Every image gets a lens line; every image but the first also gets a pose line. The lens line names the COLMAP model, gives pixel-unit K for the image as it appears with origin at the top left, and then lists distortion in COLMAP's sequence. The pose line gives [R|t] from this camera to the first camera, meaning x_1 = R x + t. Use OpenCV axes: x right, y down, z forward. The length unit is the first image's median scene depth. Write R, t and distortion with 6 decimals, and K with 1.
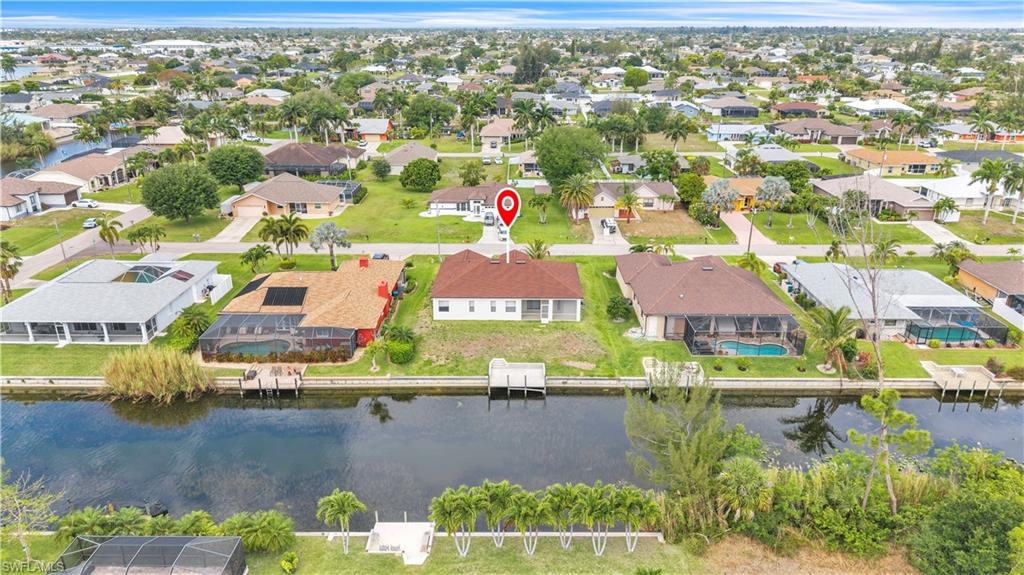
lens RADIAL K [[689.0, 0, 512.0], [0, 689.0, 287.5], [0, 0, 1]] dist [0.048731, -0.072506]
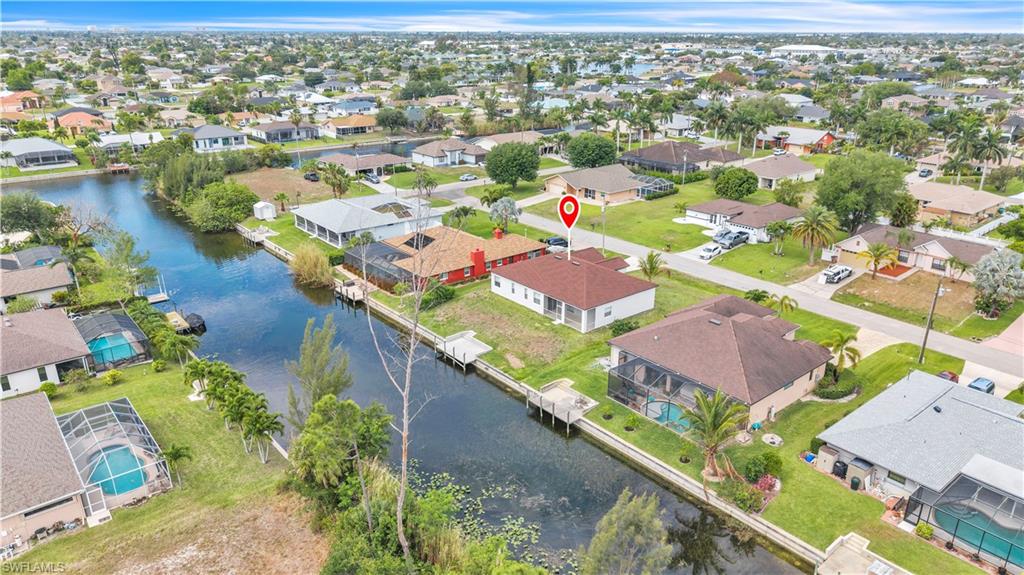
lens RADIAL K [[689.0, 0, 512.0], [0, 689.0, 287.5], [0, 0, 1]] dist [0.048731, -0.072506]
pose [[0.645203, 0.264399, -0.716803, 0.780399], [-0.269792, 0.956614, 0.110013, -0.100626], [0.714791, 0.122407, 0.688542, 0.281427]]
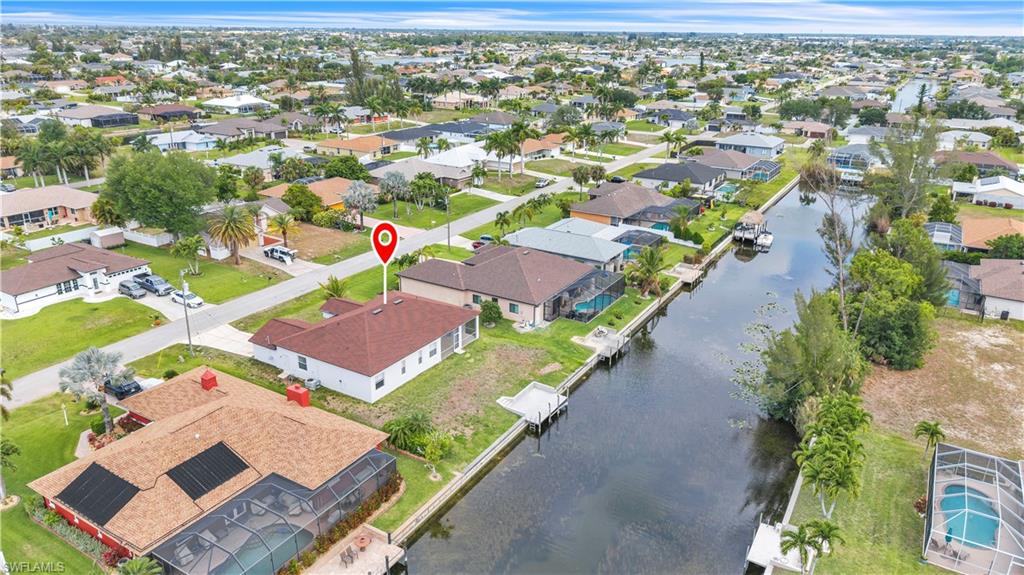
lens RADIAL K [[689.0, 0, 512.0], [0, 689.0, 287.5], [0, 0, 1]] dist [0.048731, -0.072506]
pose [[0.509706, -0.292800, 0.808992, -0.691538], [0.289794, 0.943789, 0.159002, -0.170505], [-0.810073, 0.153397, 0.565907, 0.453933]]
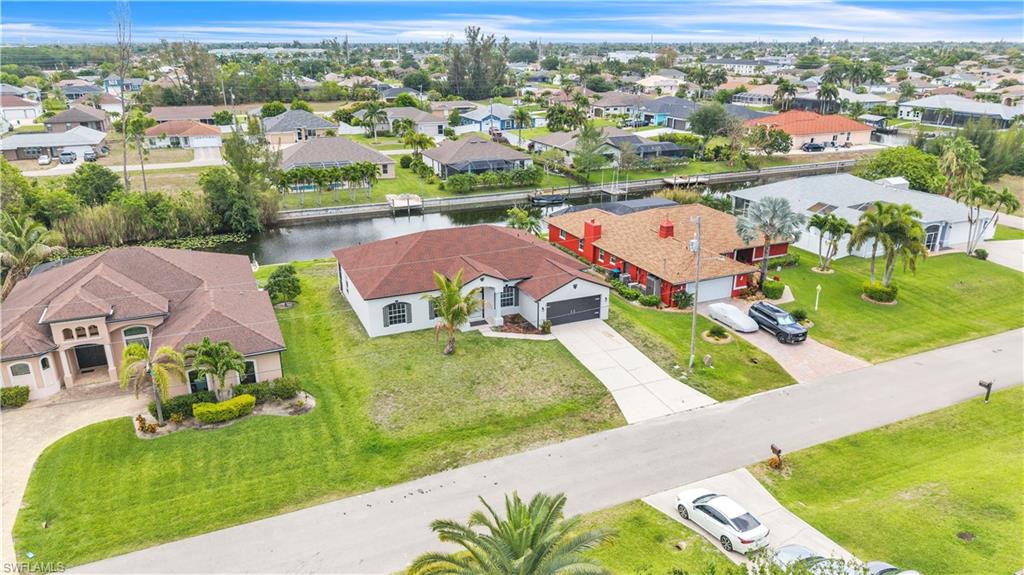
lens RADIAL K [[689.0, 0, 512.0], [0, 689.0, 287.5], [0, 0, 1]] dist [0.048731, -0.072506]
pose [[-0.912552, 0.137735, -0.385068, 0.234936], [-0.144273, 0.772617, 0.618262, -0.468613], [0.382667, 0.619751, -0.685182, 1.731059]]
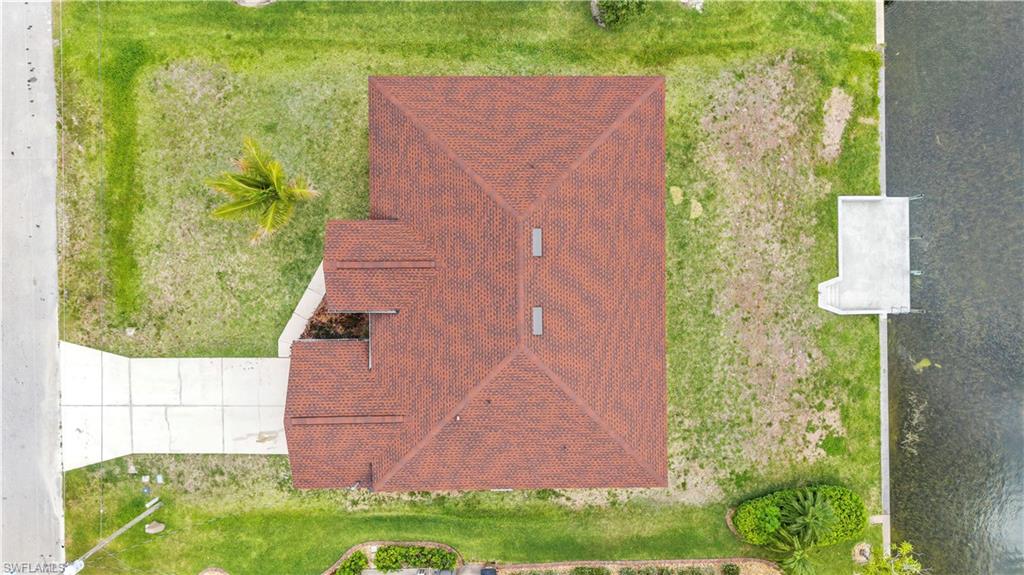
lens RADIAL K [[689.0, 0, 512.0], [0, 689.0, 287.5], [0, 0, 1]] dist [0.048731, -0.072506]
pose [[-0.020819, -0.999736, -0.009755, -0.005195], [0.335266, -0.016174, 0.941985, -0.399779], [-0.941893, 0.016341, 0.335515, 1.033241]]
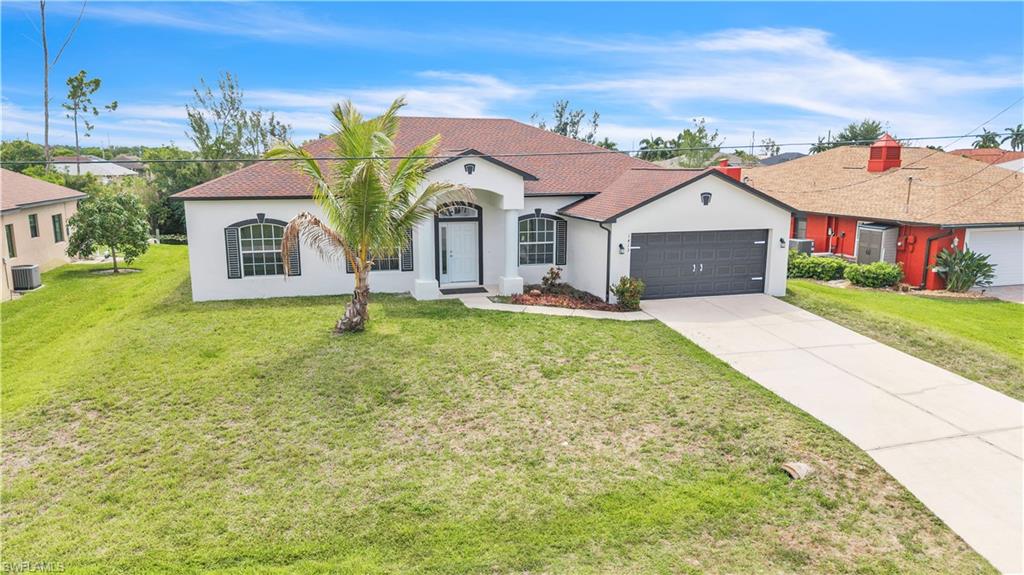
lens RADIAL K [[696.0, 0, 512.0], [0, 696.0, 287.5], [0, 0, 1]] dist [0.036364, -0.075195]
pose [[-0.958626, 0.051007, -0.280061, 0.067263], [-0.101848, 0.857240, 0.504744, -0.159160], [0.265825, 0.512384, -0.816578, 1.509518]]
